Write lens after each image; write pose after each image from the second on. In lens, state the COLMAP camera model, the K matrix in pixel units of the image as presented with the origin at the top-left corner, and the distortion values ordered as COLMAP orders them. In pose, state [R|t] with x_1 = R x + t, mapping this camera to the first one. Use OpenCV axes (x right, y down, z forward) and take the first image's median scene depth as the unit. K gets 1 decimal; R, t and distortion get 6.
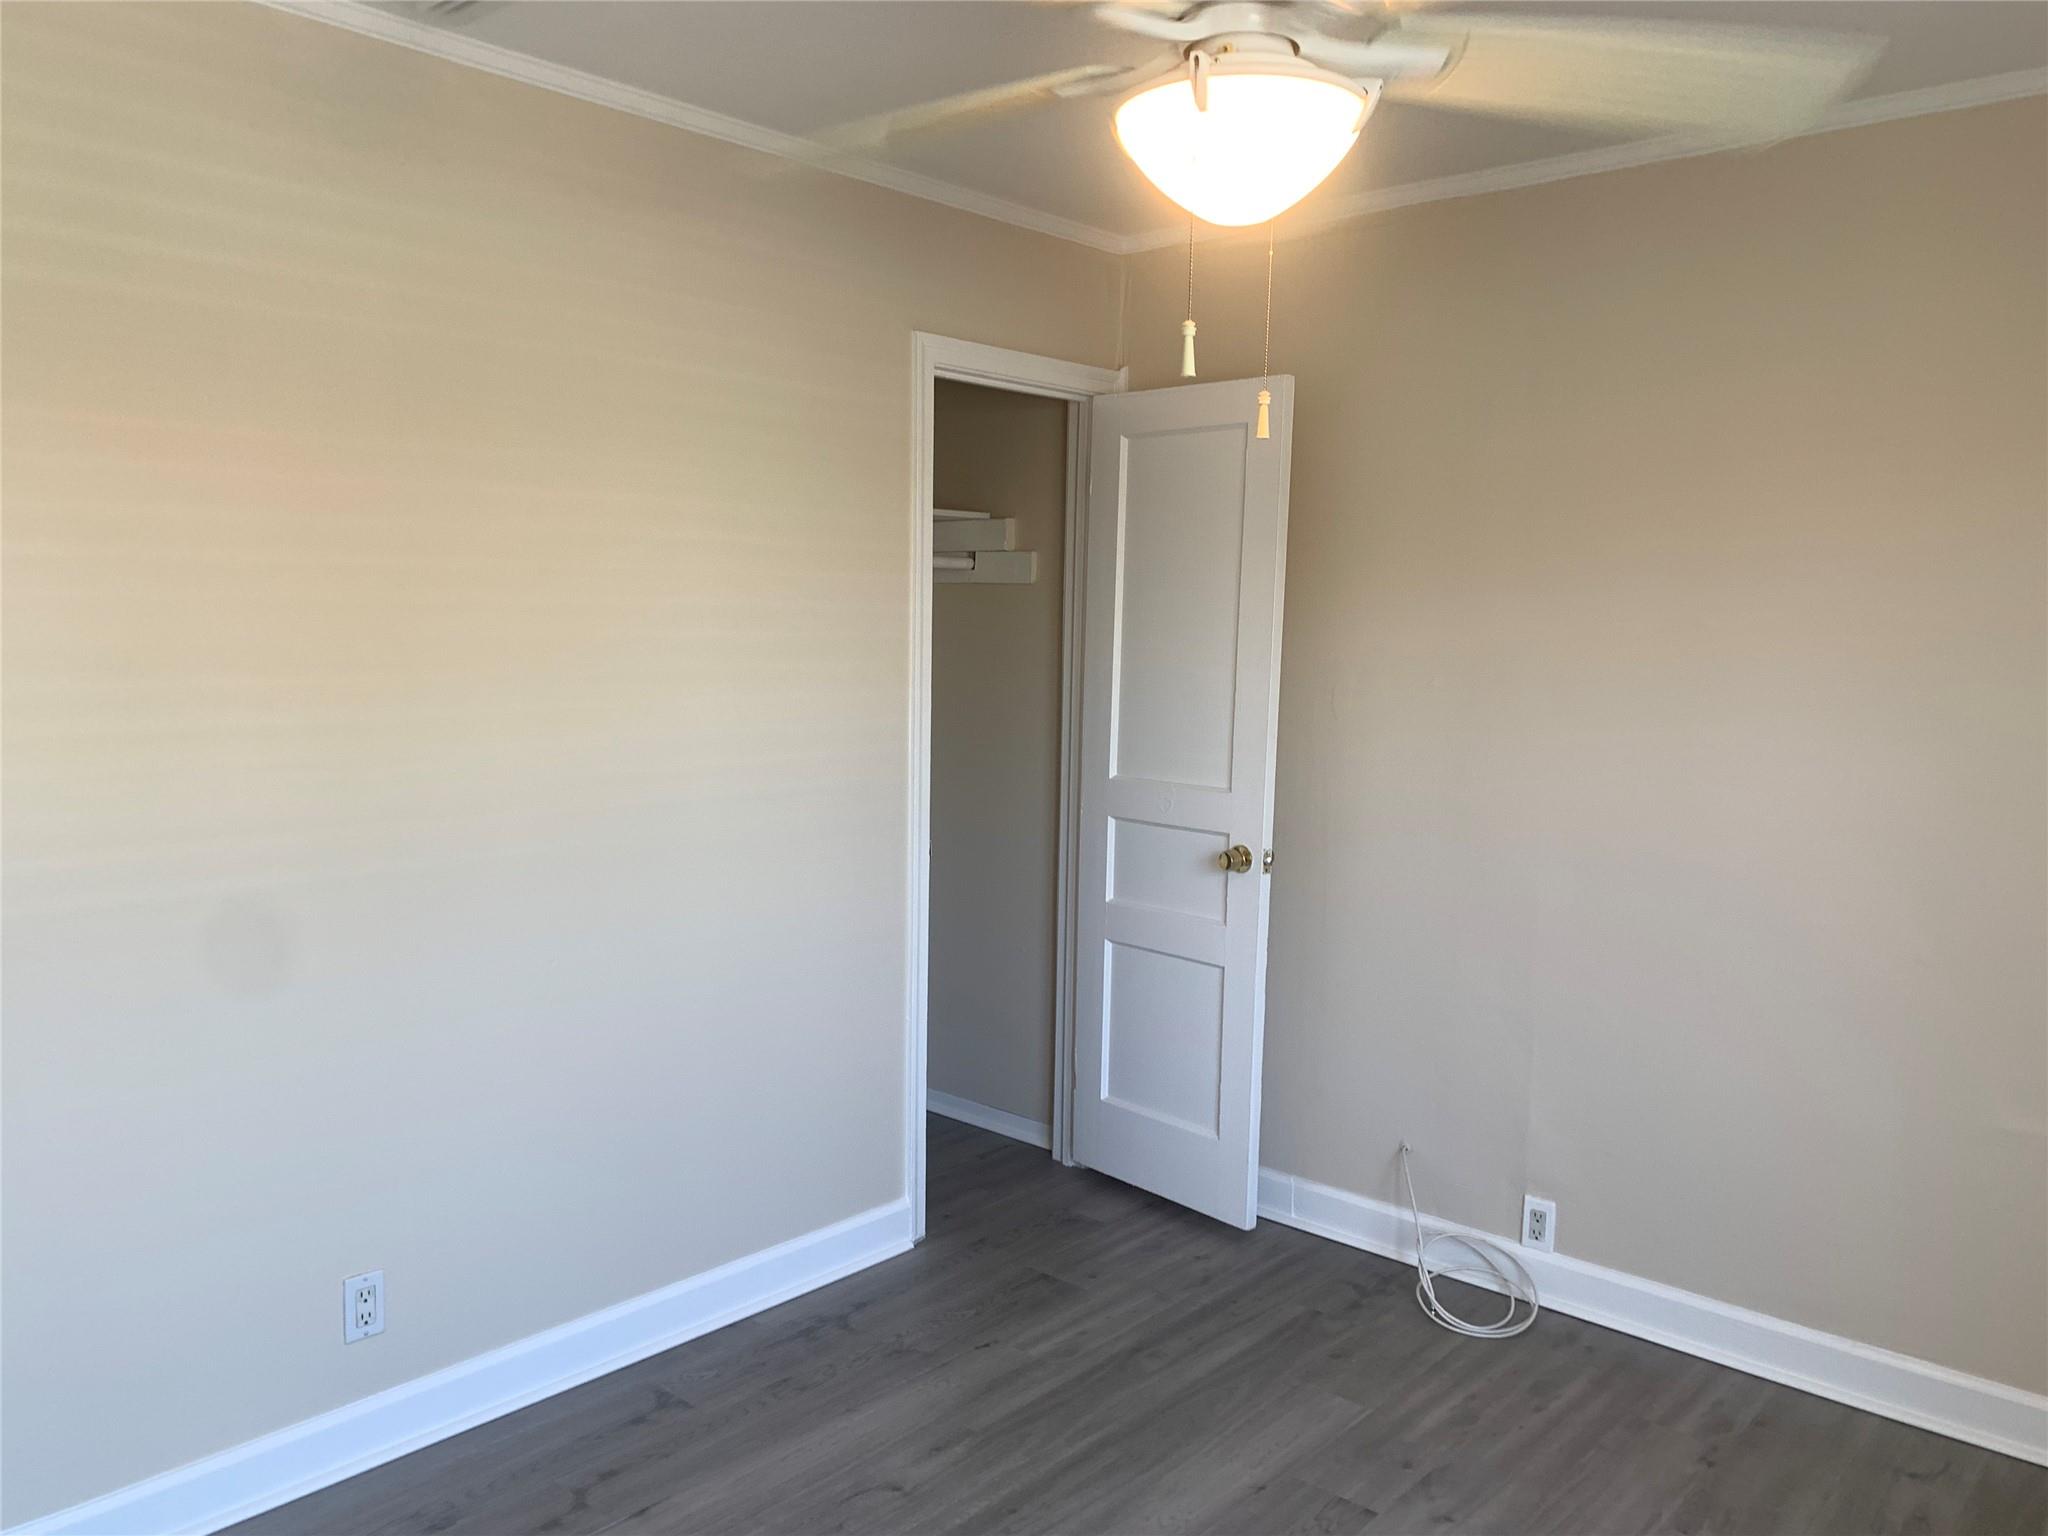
lens RADIAL K [[1559.2, 0, 1091.6], [0, 1559.2, 769.6], [0, 0, 1]] dist [0.026497, -0.043570]
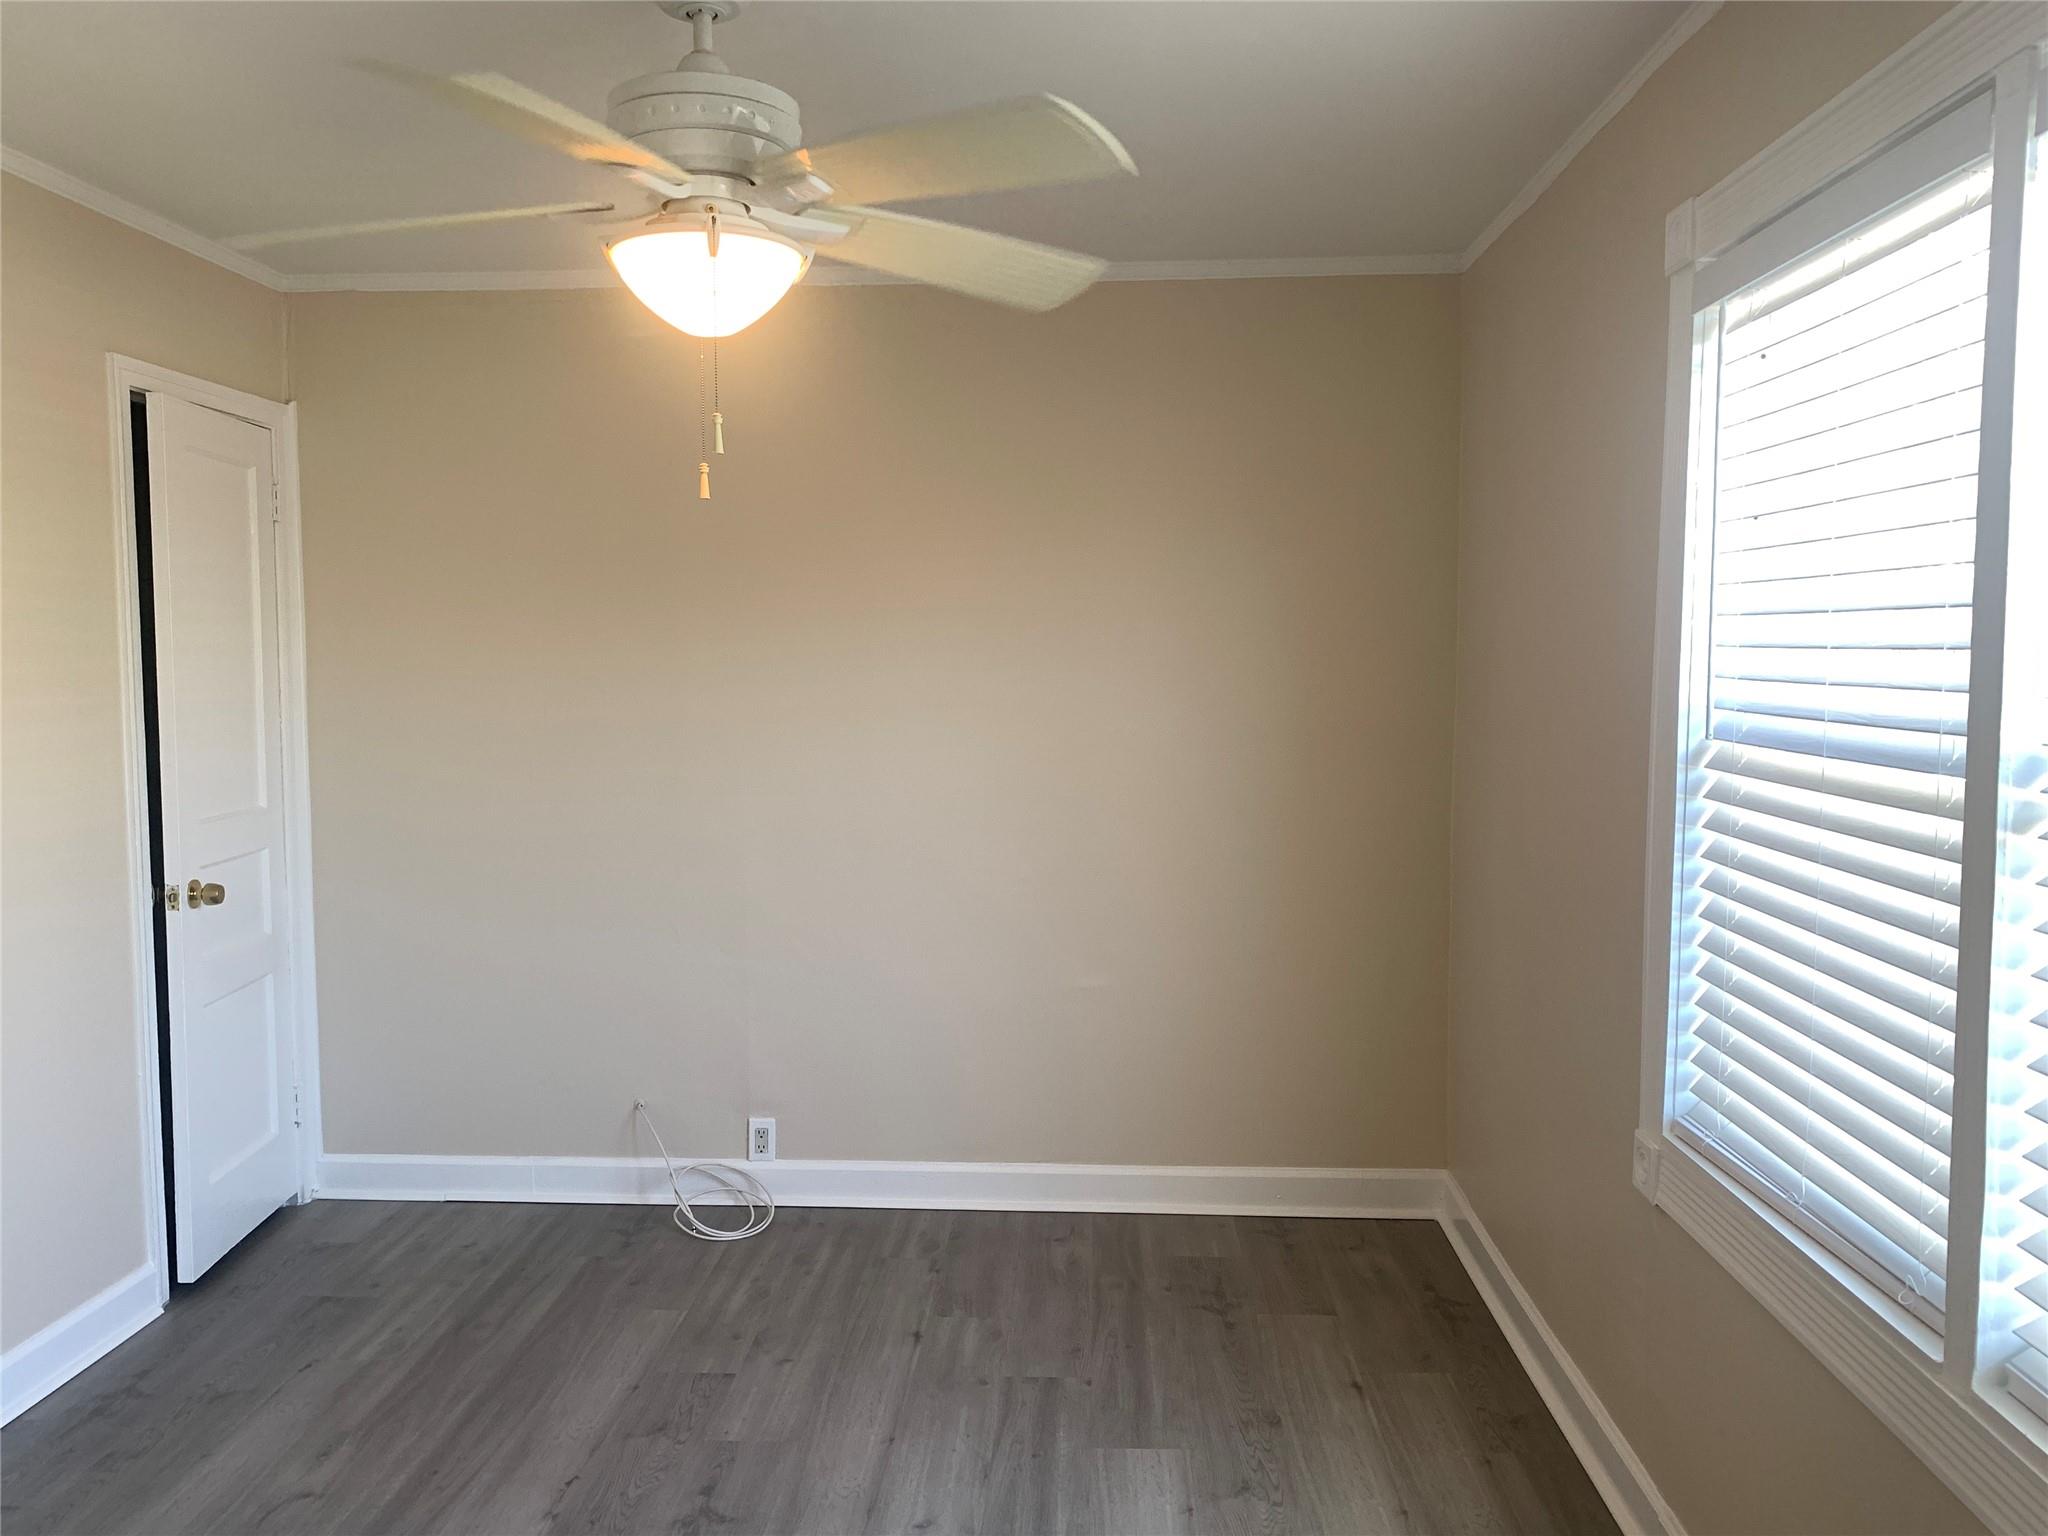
lens RADIAL K [[1559.2, 0, 1035.6], [0, 1559.2, 763.7], [0, 0, 1]] dist [0.026497, -0.043570]
pose [[0.782750, -0.064589, 0.618975, -0.309048], [0.079987, 0.996792, 0.002863, 0.015132], [-0.617174, 0.047269, 0.785405, -0.105867]]
